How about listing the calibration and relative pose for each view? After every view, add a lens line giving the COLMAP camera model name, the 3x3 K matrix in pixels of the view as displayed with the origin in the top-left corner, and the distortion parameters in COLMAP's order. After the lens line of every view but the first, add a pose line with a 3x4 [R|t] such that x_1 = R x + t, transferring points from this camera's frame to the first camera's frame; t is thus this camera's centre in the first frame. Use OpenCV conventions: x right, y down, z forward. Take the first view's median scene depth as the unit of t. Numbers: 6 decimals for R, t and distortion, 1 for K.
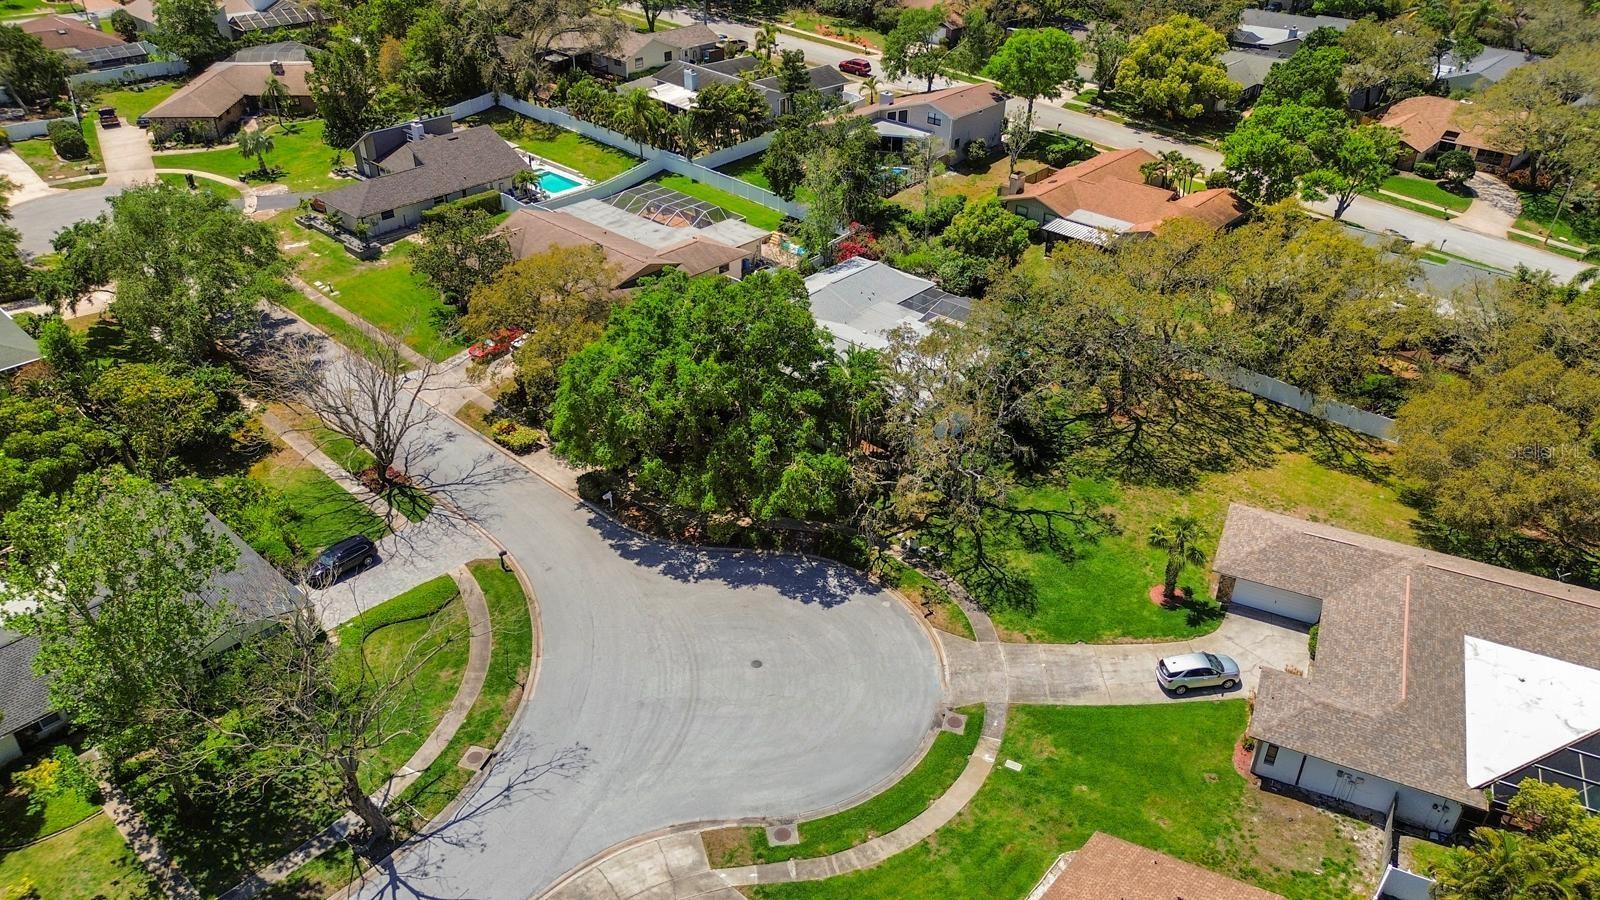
lens RADIAL K [[1133.8, 0, 800.0], [0, 1133.8, 450.0], [0, 0, 1]] dist [0.055292, -0.053698]
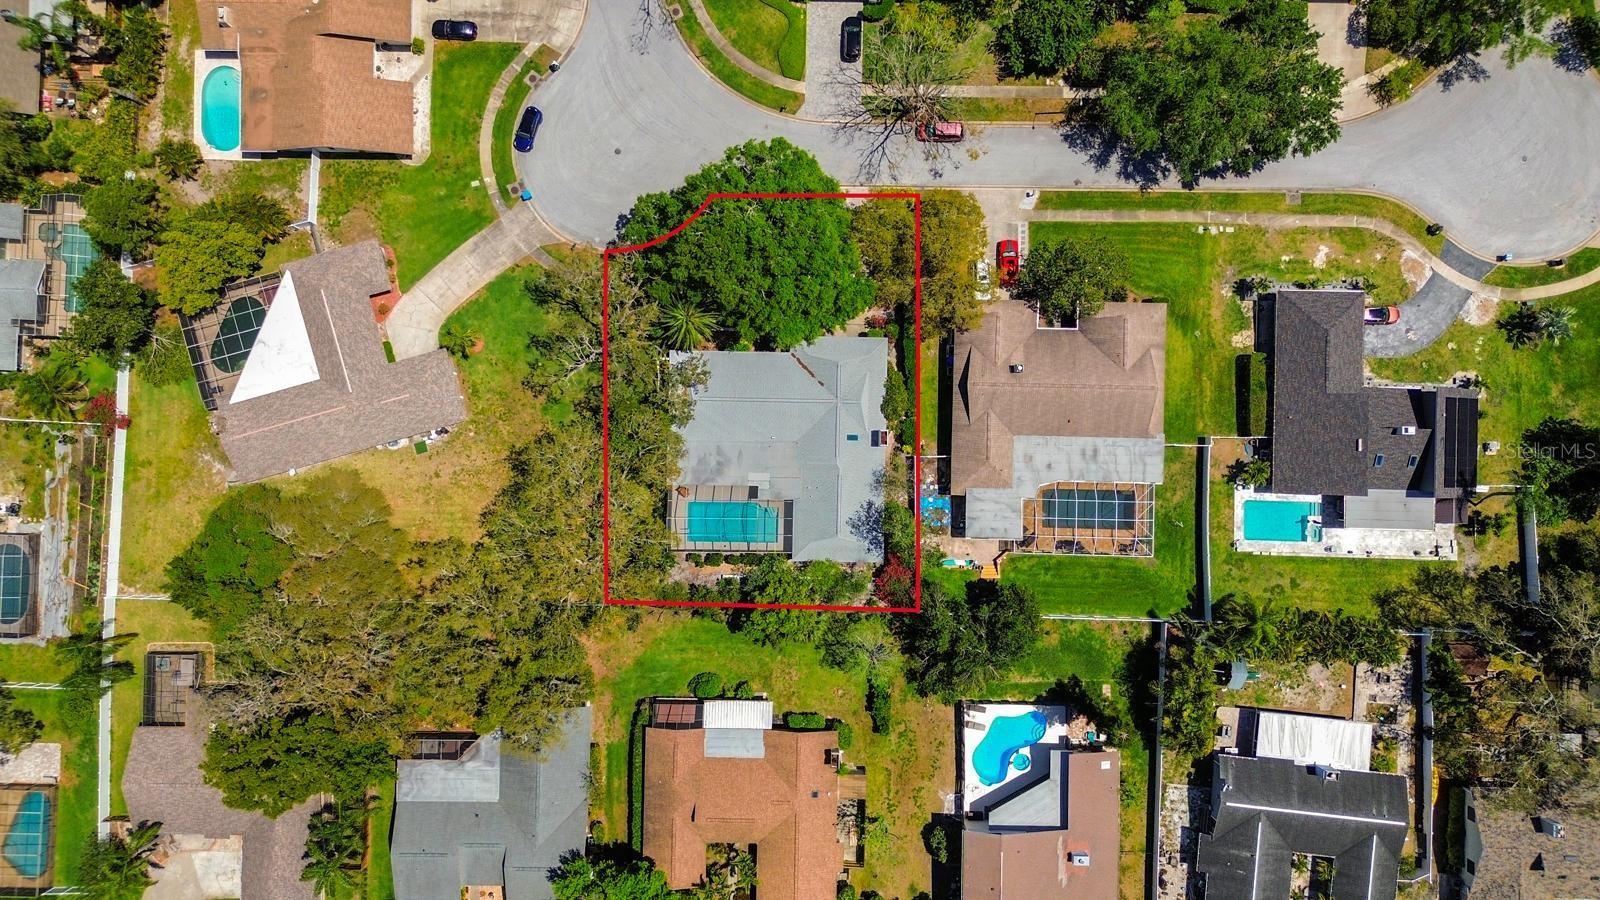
lens RADIAL K [[1133.8, 0, 800.0], [0, 1133.8, 450.0], [0, 0, 1]] dist [0.055292, -0.053698]
pose [[-0.748236, 0.663292, -0.013669, 0.084906], [-0.357232, -0.385449, 0.850773, -1.630486], [0.559042, 0.641462, 0.525355, 0.489932]]
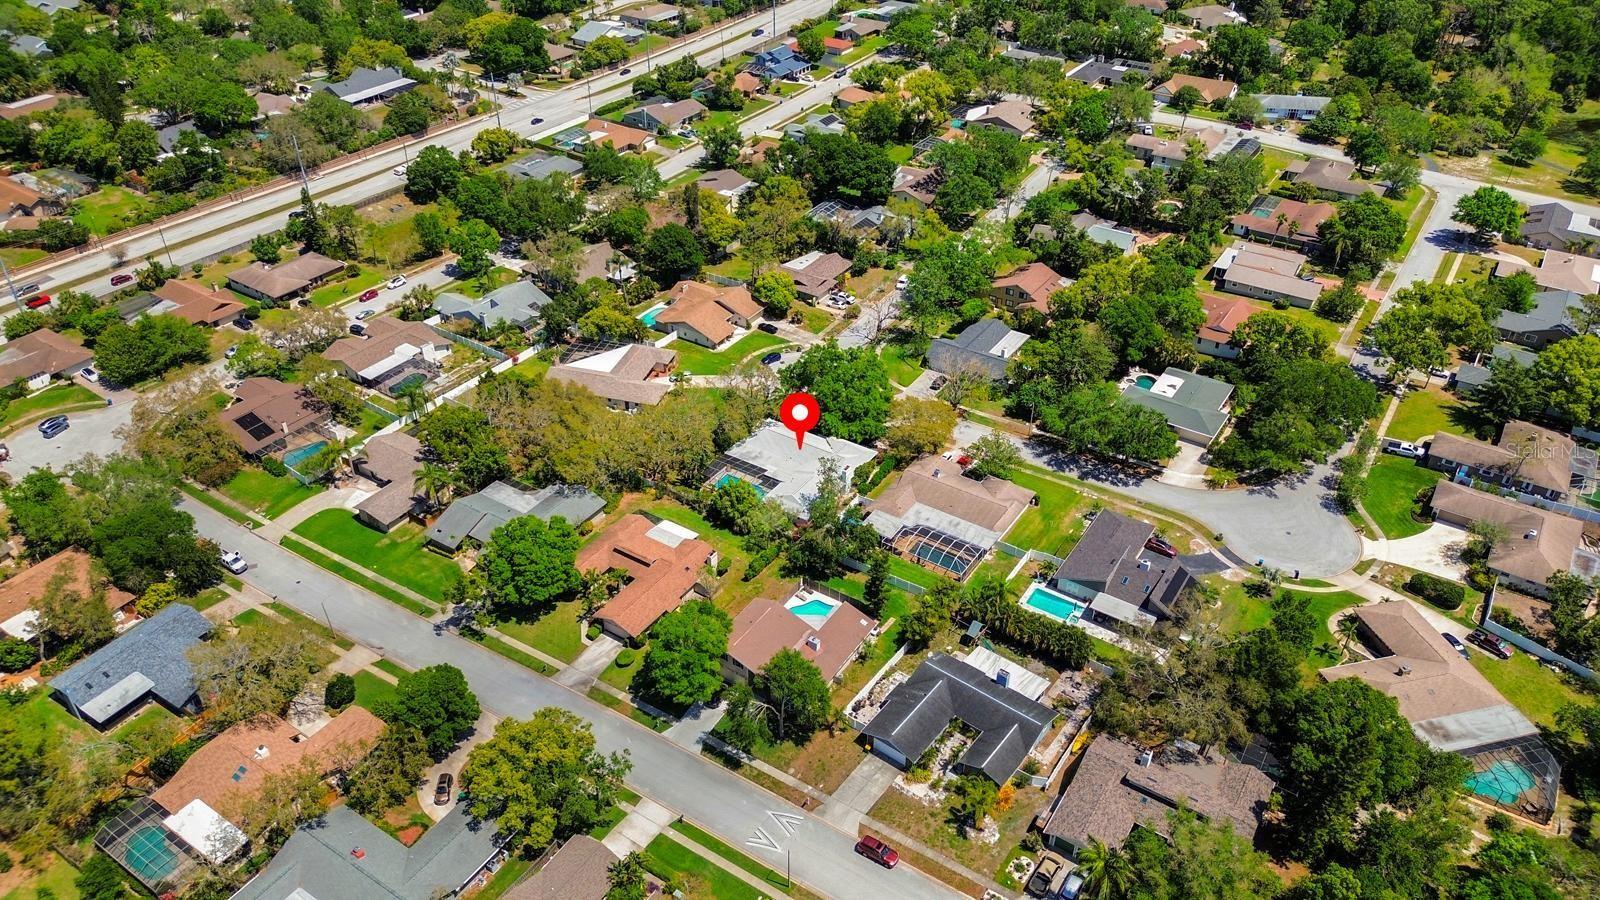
lens RADIAL K [[1133.8, 0, 800.0], [0, 1133.8, 450.0], [0, 0, 1]] dist [0.055292, -0.053698]
pose [[-0.985299, 0.079724, -0.151094, 0.504587], [-0.107870, 0.395491, 0.912113, -2.840254], [0.132474, 0.915003, -0.381077, 2.472844]]
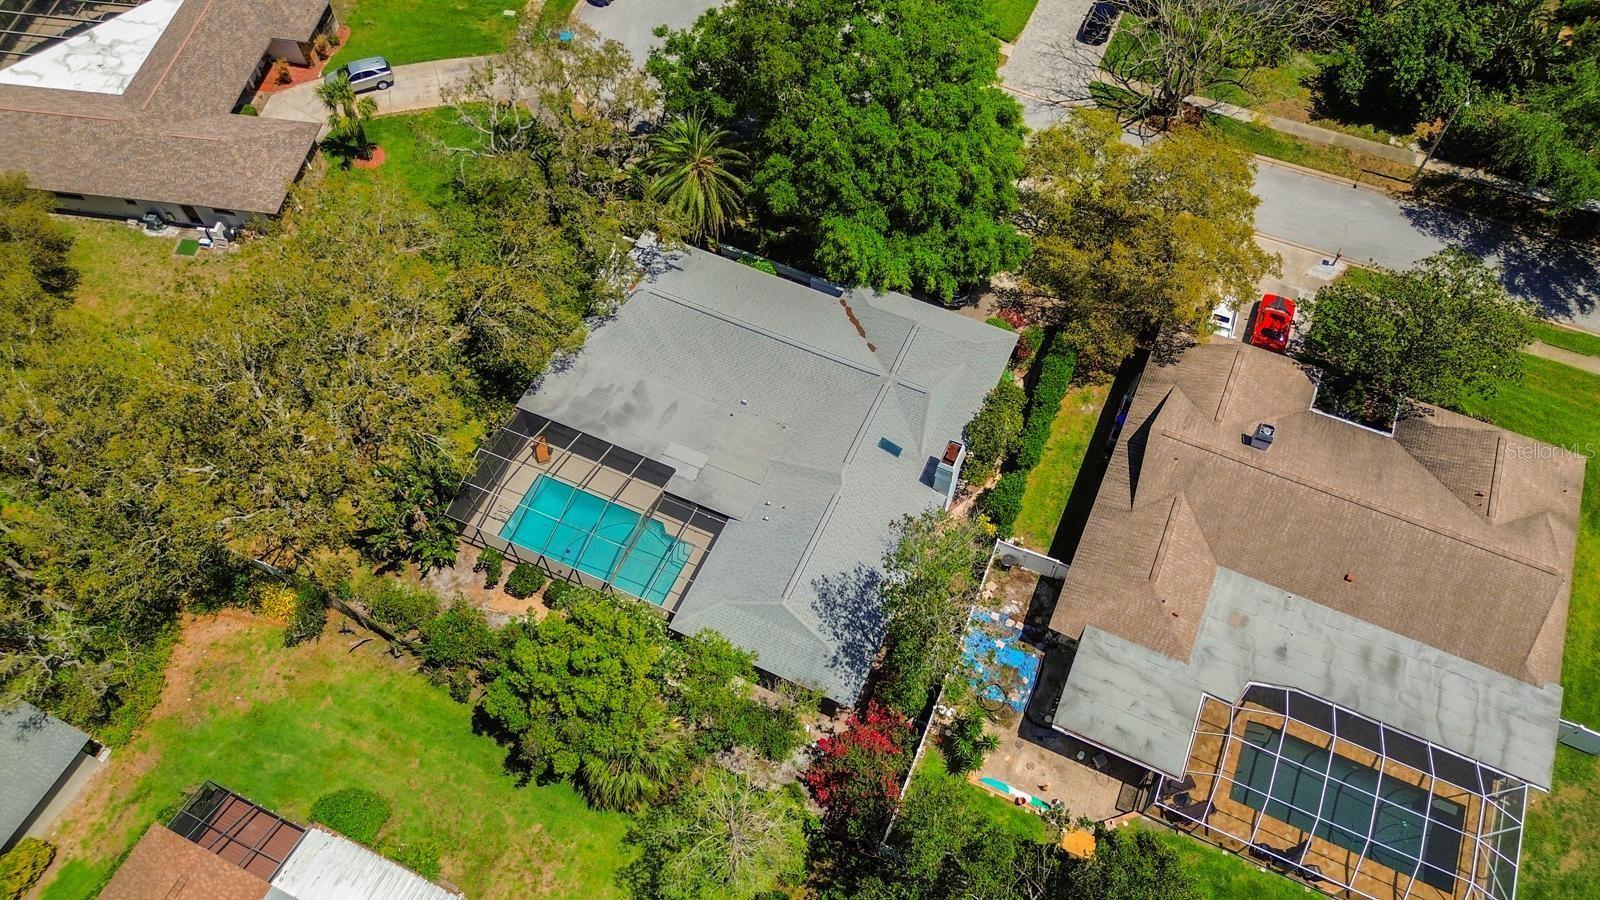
lens RADIAL K [[1133.8, 0, 800.0], [0, 1133.8, 450.0], [0, 0, 1]] dist [0.055292, -0.053698]
pose [[-0.950842, 0.252958, -0.178638, 0.207351], [-0.176113, 0.032783, 0.983824, -1.010056], [0.254722, 0.966922, 0.013378, 1.403513]]
